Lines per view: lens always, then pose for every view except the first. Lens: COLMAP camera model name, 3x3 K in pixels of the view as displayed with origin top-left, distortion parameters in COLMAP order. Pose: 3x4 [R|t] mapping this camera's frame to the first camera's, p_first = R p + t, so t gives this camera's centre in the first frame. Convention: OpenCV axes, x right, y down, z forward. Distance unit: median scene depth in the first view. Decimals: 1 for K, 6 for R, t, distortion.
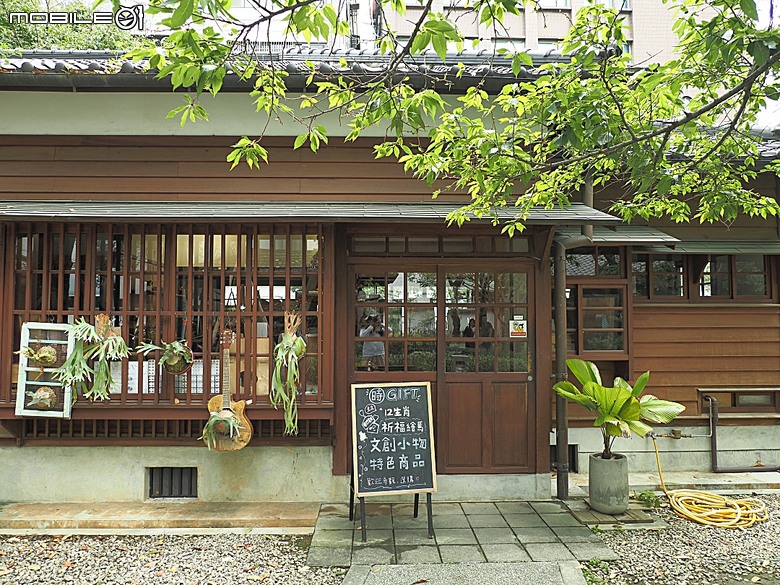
lens RADIAL K [[555.9, 0, 388.3], [0, 555.9, 294.5], [0, 0, 1]] dist [-0.033565, 0.022988]
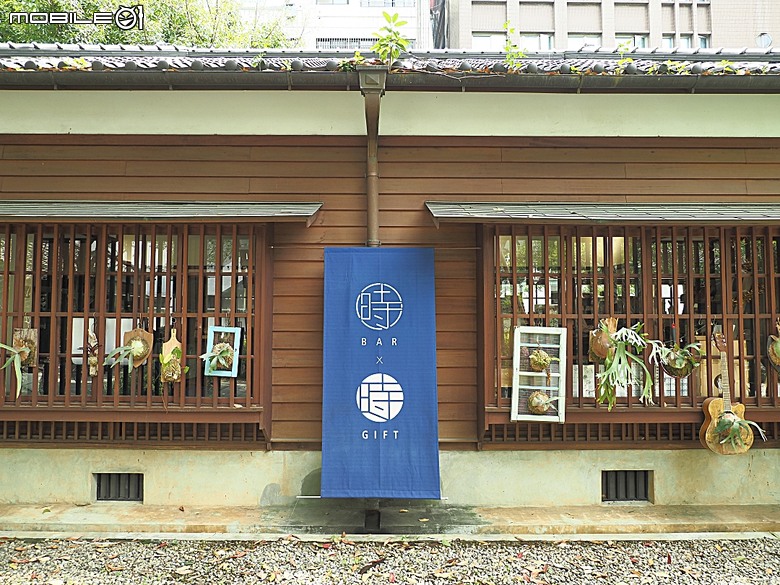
lens RADIAL K [[561.3, 0, 322.1], [0, 561.3, 295.0], [0, 0, 1]] dist [-0.024384, 0.028420]
pose [[0.999969, -0.006707, -0.004207, -0.935153], [0.006719, 0.999973, 0.002884, -0.009744], [0.004188, -0.002913, 0.999987, -0.007235]]
